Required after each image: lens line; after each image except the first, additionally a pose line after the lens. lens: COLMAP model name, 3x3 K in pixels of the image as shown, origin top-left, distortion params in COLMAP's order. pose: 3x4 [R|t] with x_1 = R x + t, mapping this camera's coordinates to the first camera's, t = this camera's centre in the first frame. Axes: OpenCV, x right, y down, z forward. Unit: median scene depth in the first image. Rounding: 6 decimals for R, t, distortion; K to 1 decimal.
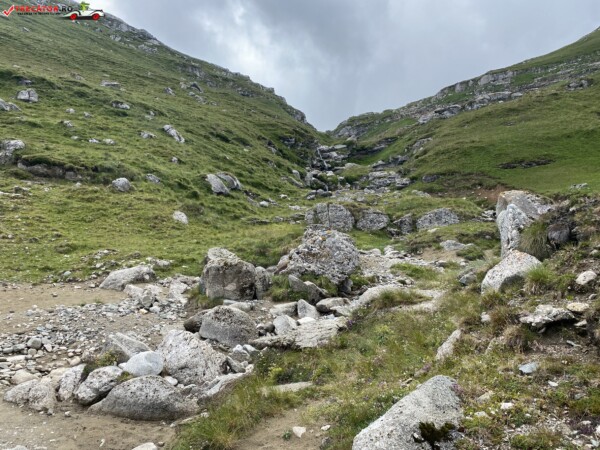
lens RADIAL K [[460.1, 0, 297.0], [0, 460.1, 227.1], [0, 0, 1]] dist [0.085622, -0.152396]
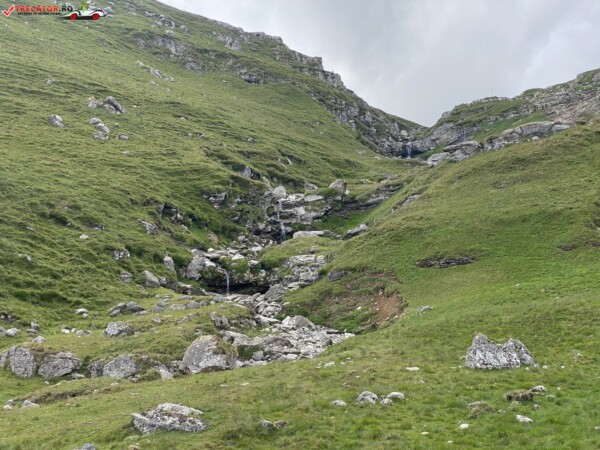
lens RADIAL K [[903.6, 0, 311.8], [0, 903.6, 224.3], [0, 0, 1]] dist [0.130060, 0.016357]
pose [[0.988881, 0.004900, -0.148628, 0.896913], [-0.014887, 0.997698, -0.066153, -0.176247], [0.147962, 0.067630, 0.986678, -0.778681]]
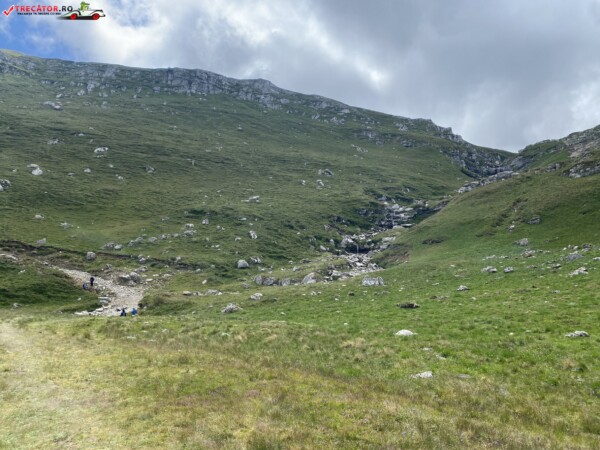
lens RADIAL K [[460.1, 0, 297.0], [0, 460.1, 227.1], [0, 0, 1]] dist [0.085622, -0.152396]
pose [[0.859733, -0.014552, -0.510536, 1.717683], [0.003583, 0.999741, -0.022462, -0.278204], [0.510730, 0.017482, 0.859563, -1.394978]]
